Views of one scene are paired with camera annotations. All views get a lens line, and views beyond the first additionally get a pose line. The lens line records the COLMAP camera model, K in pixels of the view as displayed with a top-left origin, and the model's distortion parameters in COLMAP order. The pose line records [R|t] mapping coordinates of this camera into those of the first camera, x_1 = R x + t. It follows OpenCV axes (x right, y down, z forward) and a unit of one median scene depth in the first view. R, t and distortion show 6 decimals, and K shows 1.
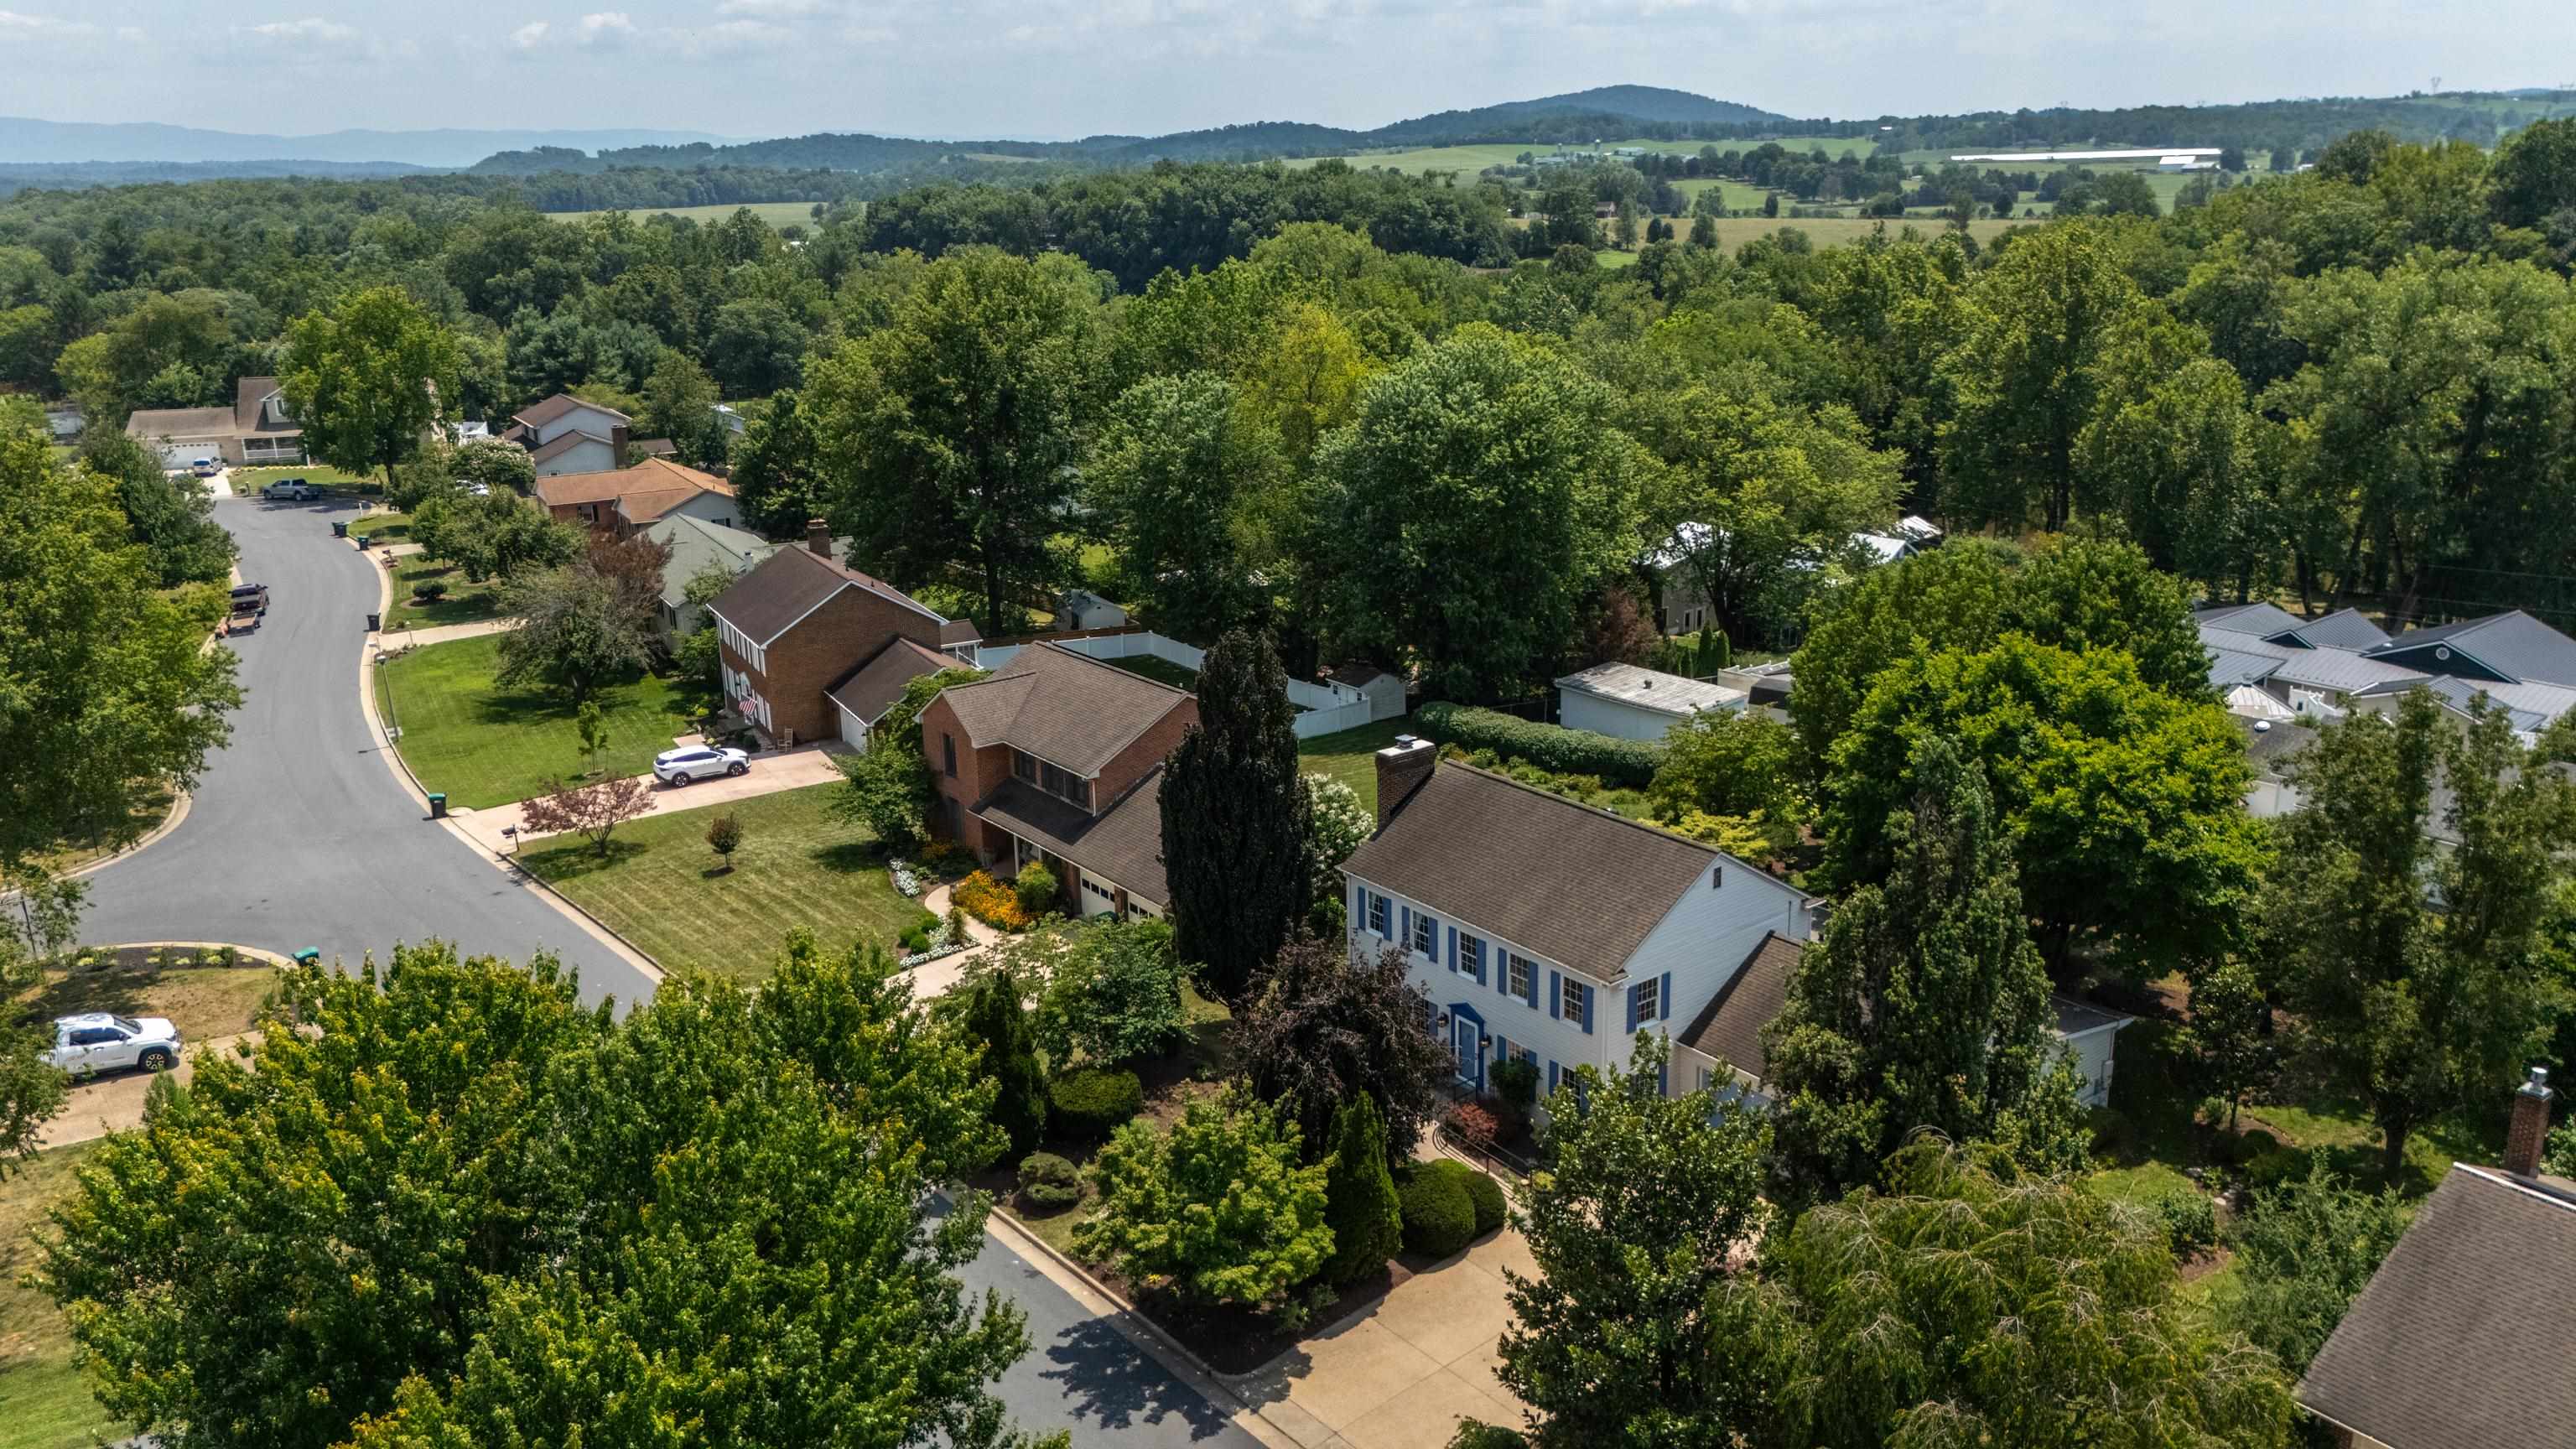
lens RADIAL K [[1887.7, 0, 1288.0], [0, 1887.7, 724.5], [0, 0, 1]] dist [0.090315, -0.096829]
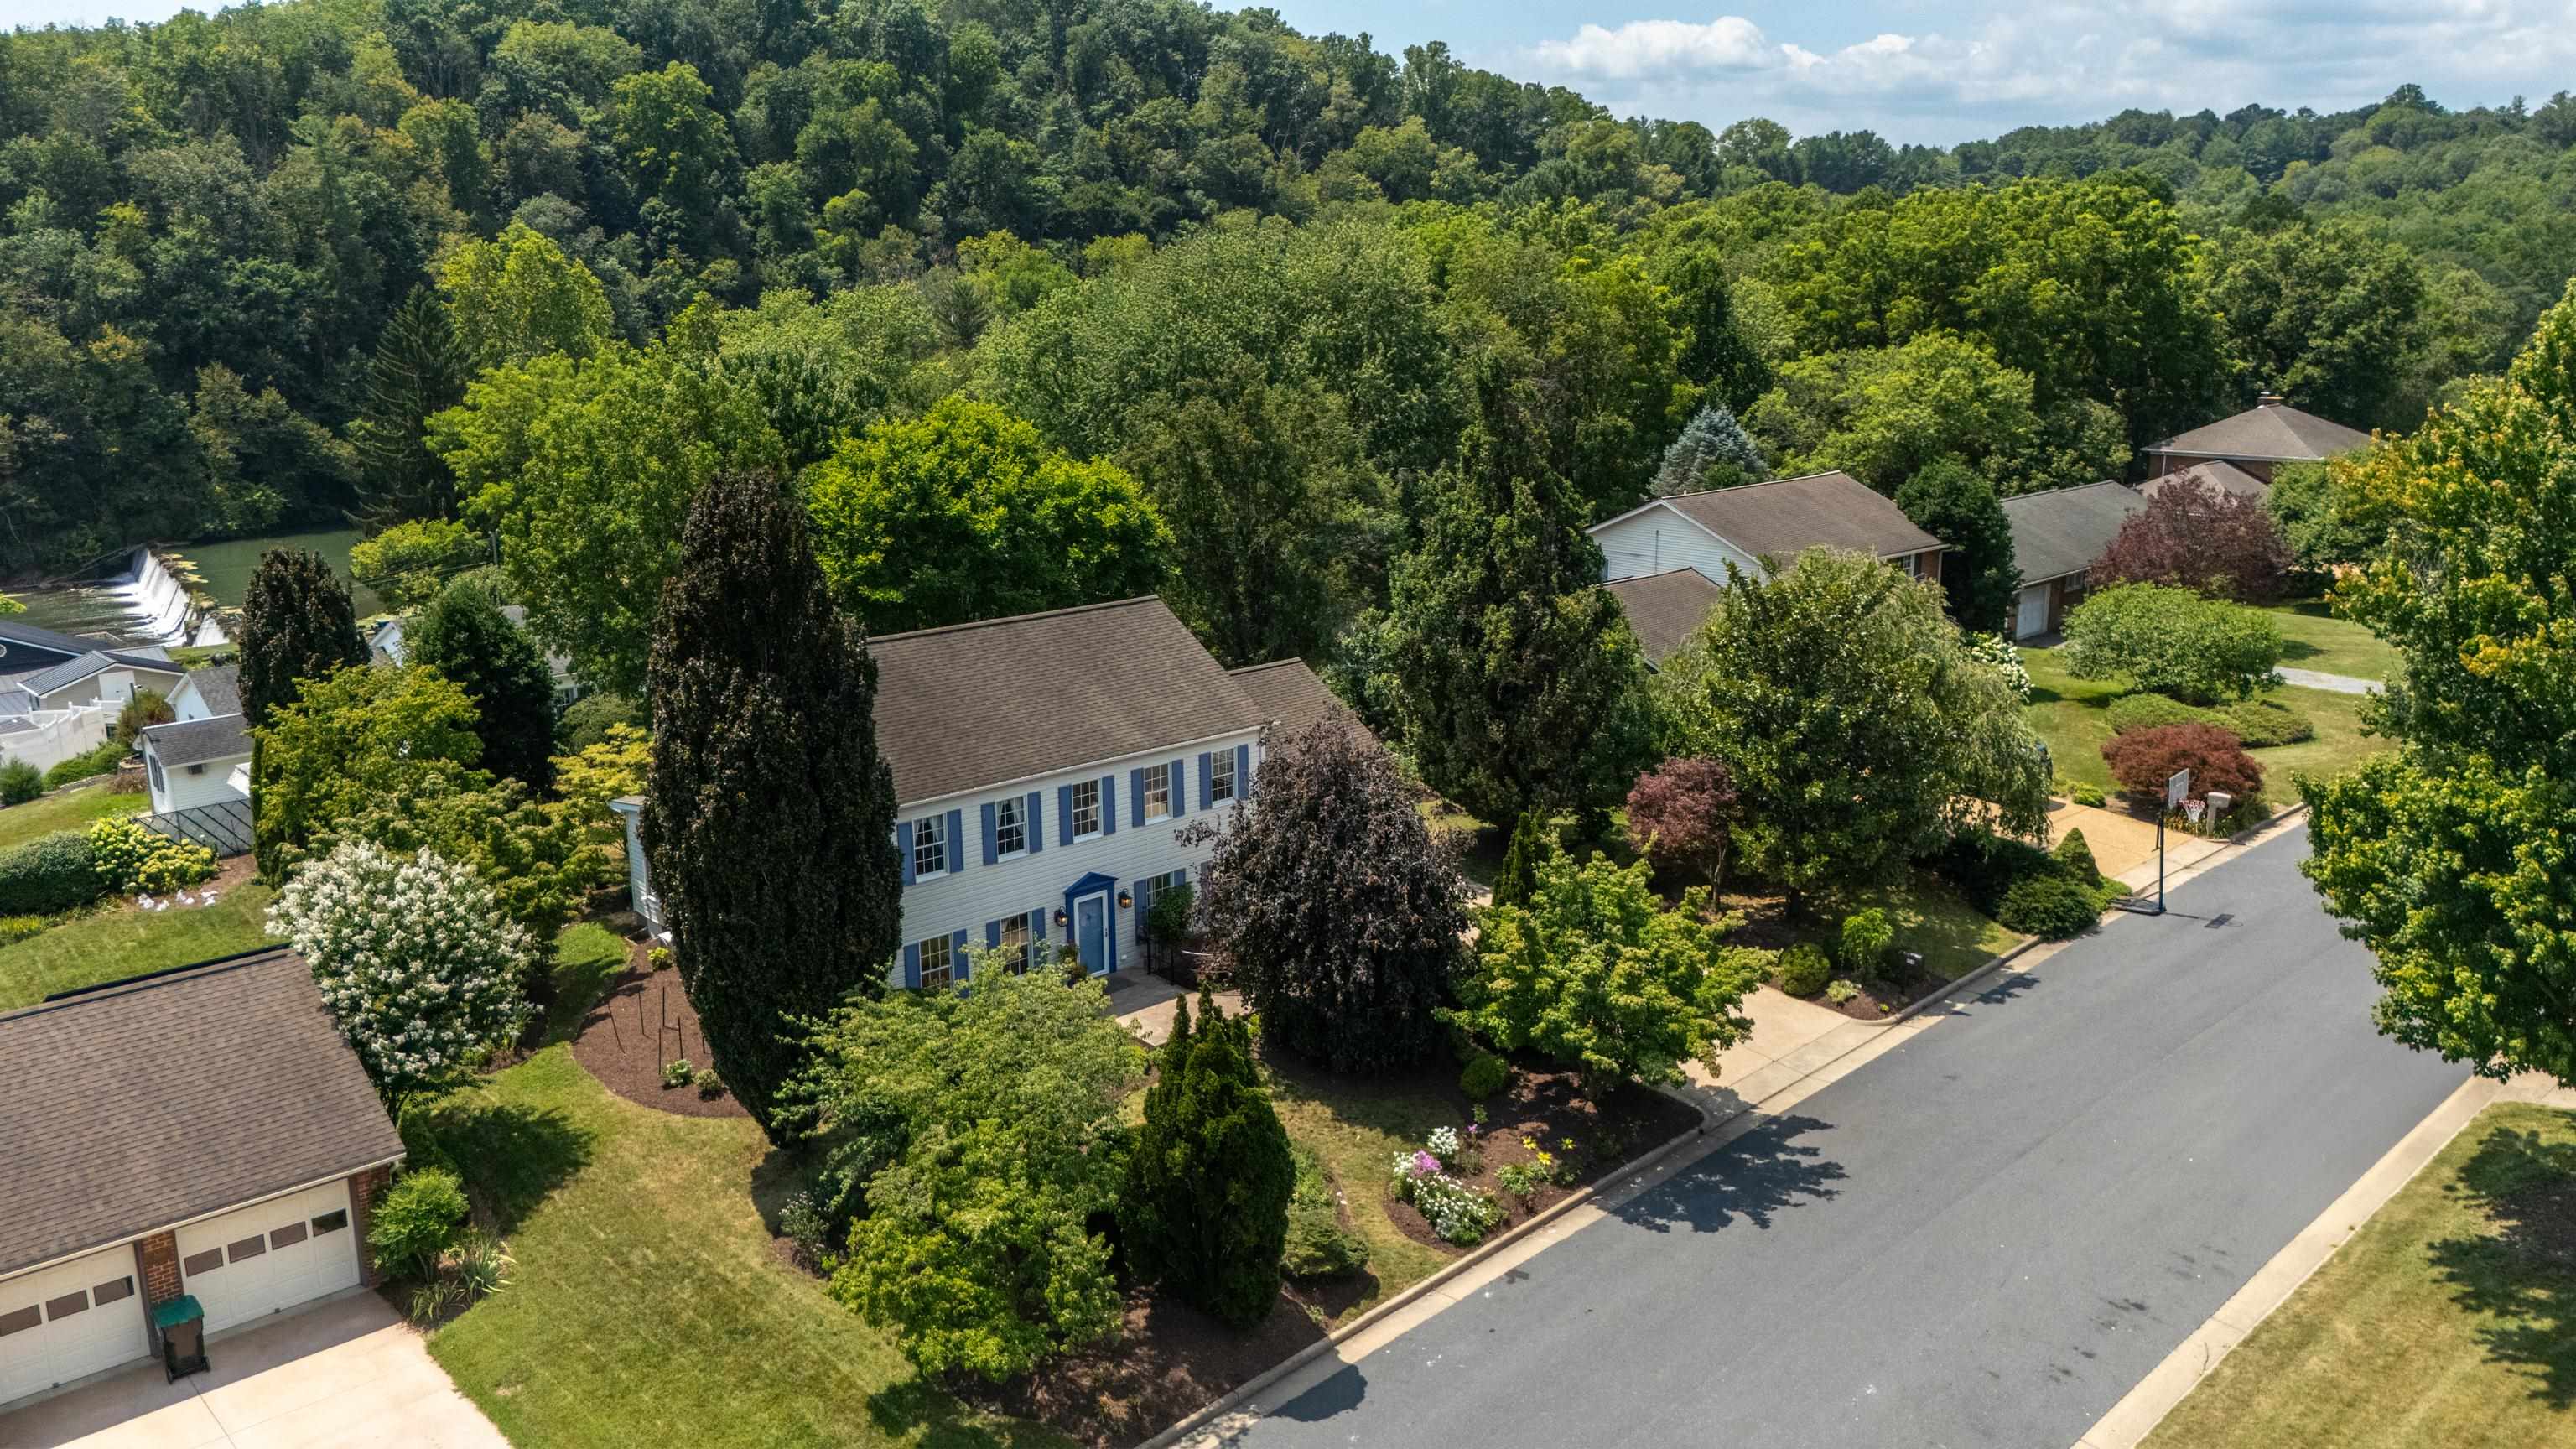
lens RADIAL K [[1880.2, 0, 1281.3], [0, 1880.2, 743.4], [0, 0, 1]] dist [0.087318, -0.098740]
pose [[-0.073989, -0.224041, 0.971767, -0.627137], [0.294401, 0.926102, 0.235929, -0.060463], [-0.952813, 0.303546, -0.002564, 0.865854]]
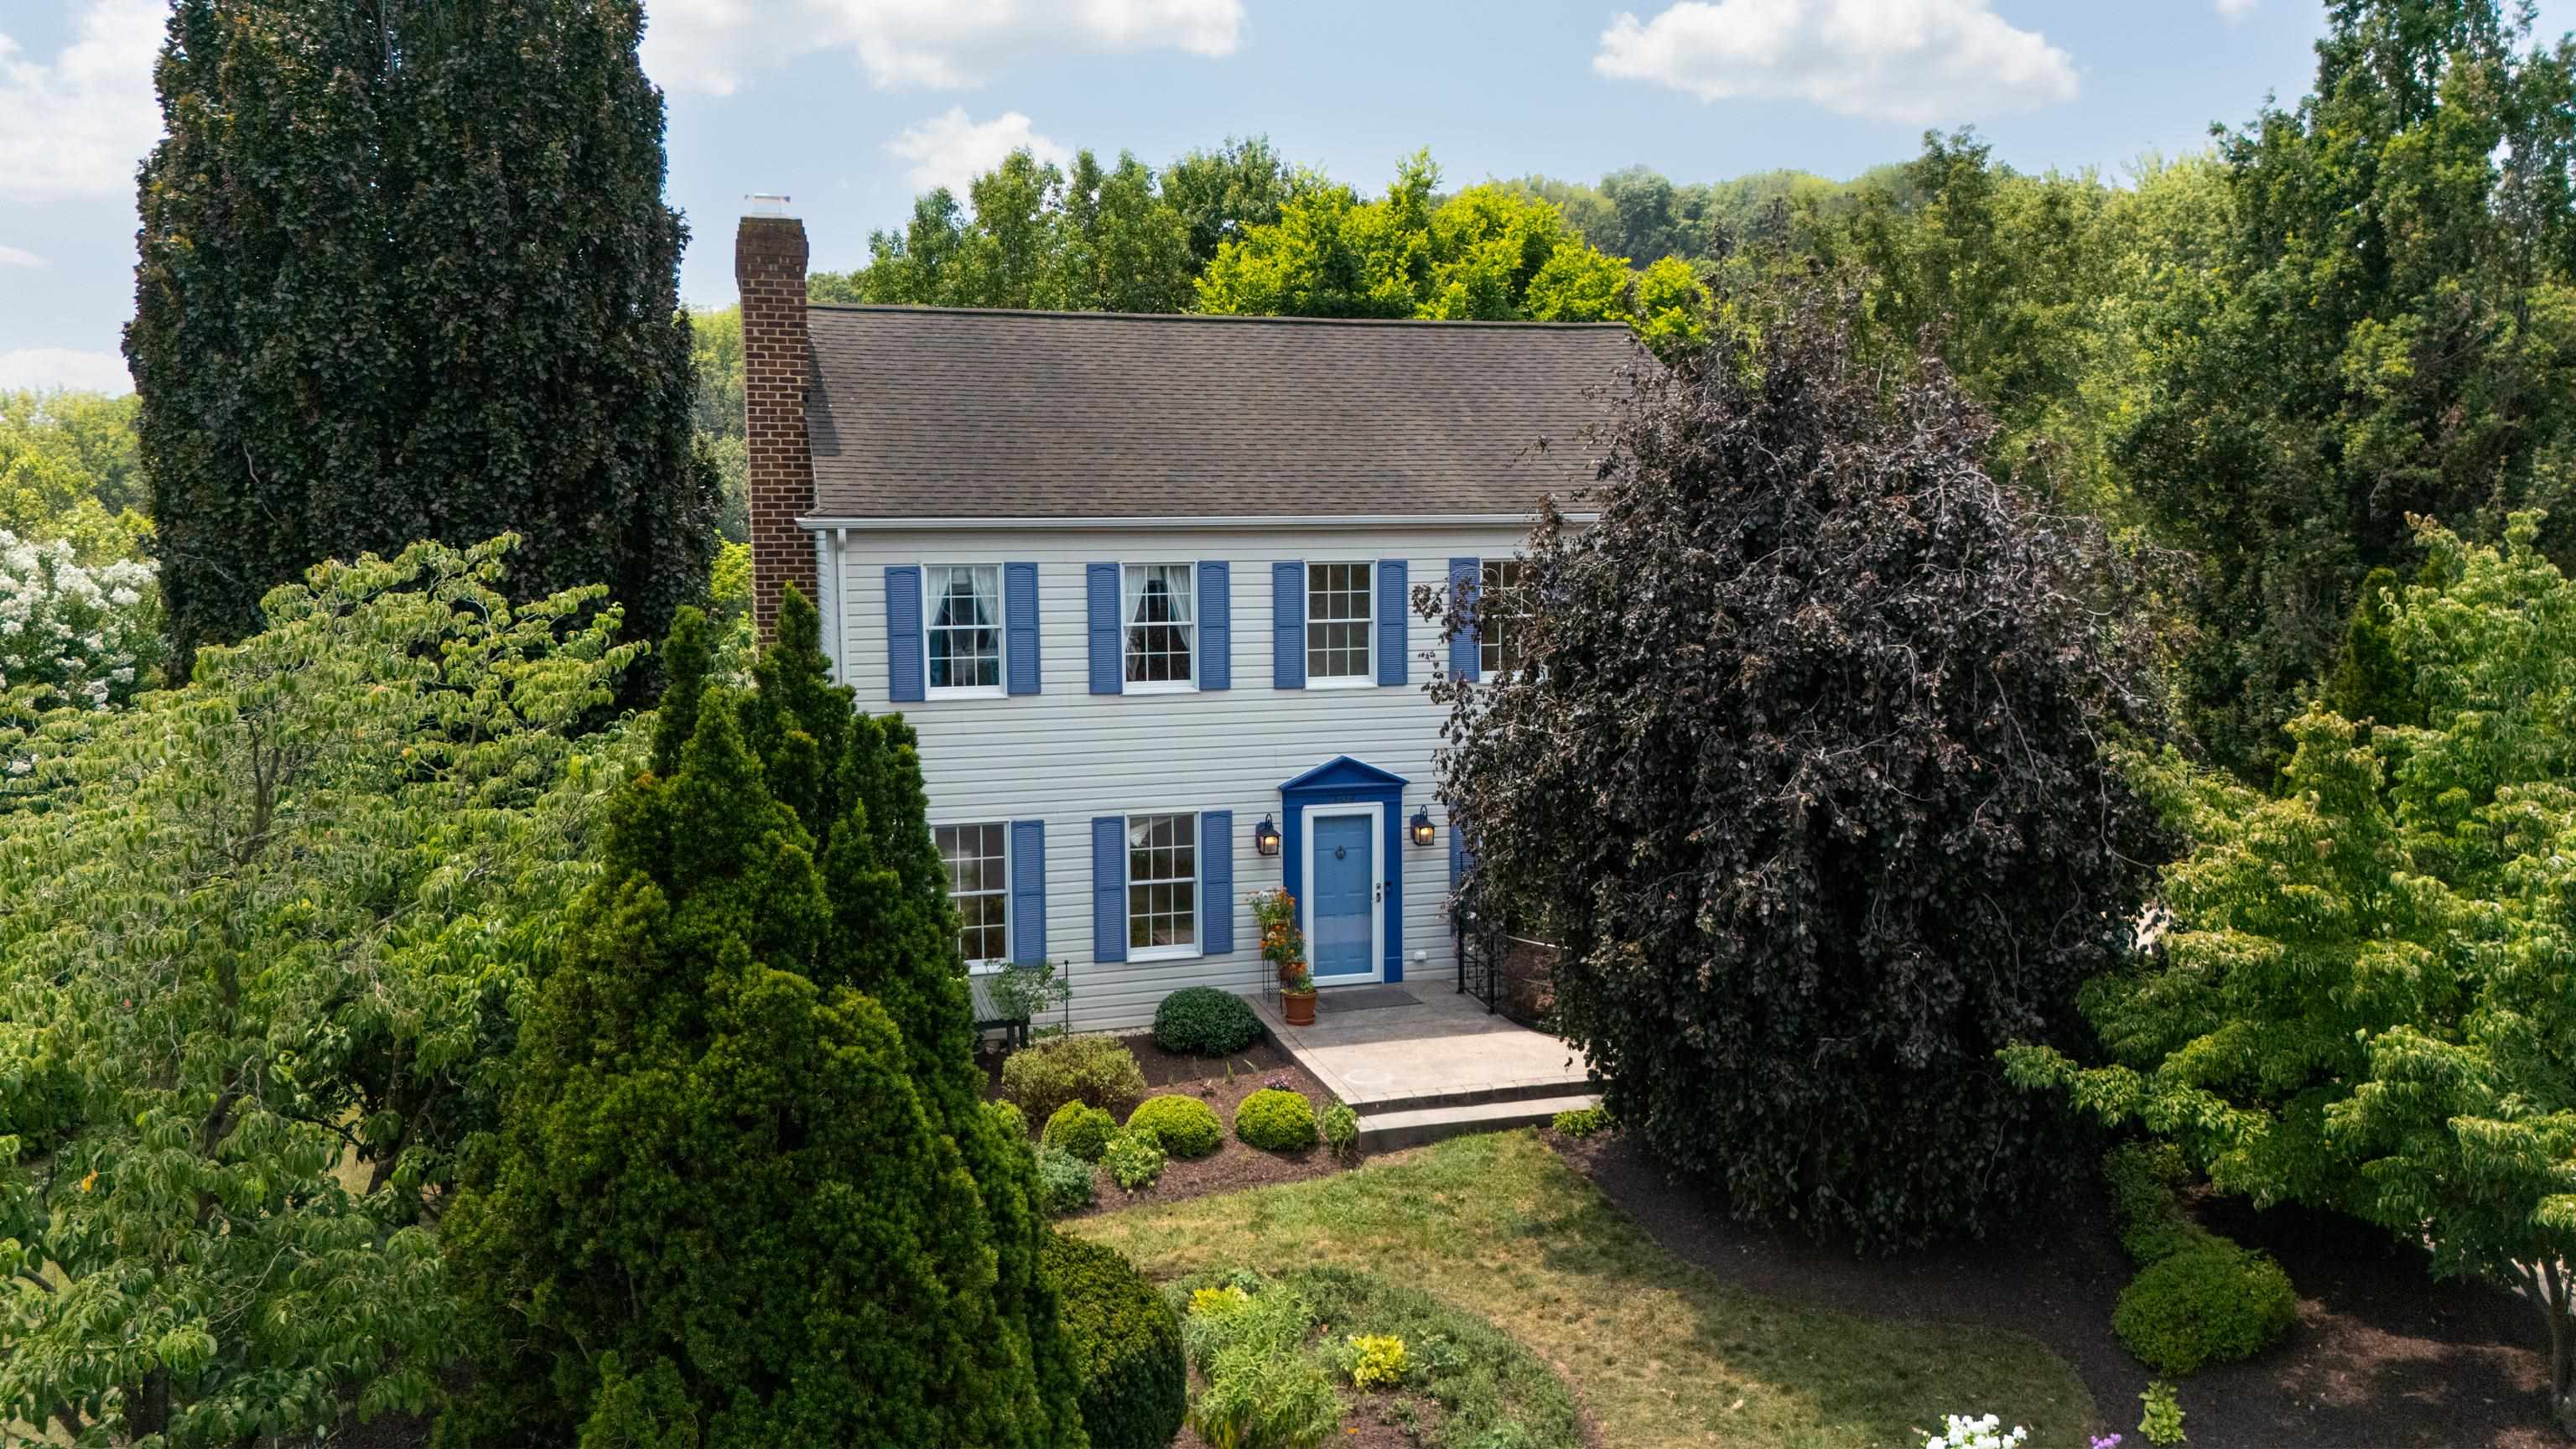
lens RADIAL K [[1880.2, 0, 1281.3], [0, 1880.2, 743.4], [0, 0, 1]] dist [0.087318, -0.098740]
pose [[0.369762, -0.085751, 0.925161, -0.246491], [0.267544, 0.963384, -0.017637, 0.140604], [-0.889773, 0.254043, 0.379165, 0.825147]]
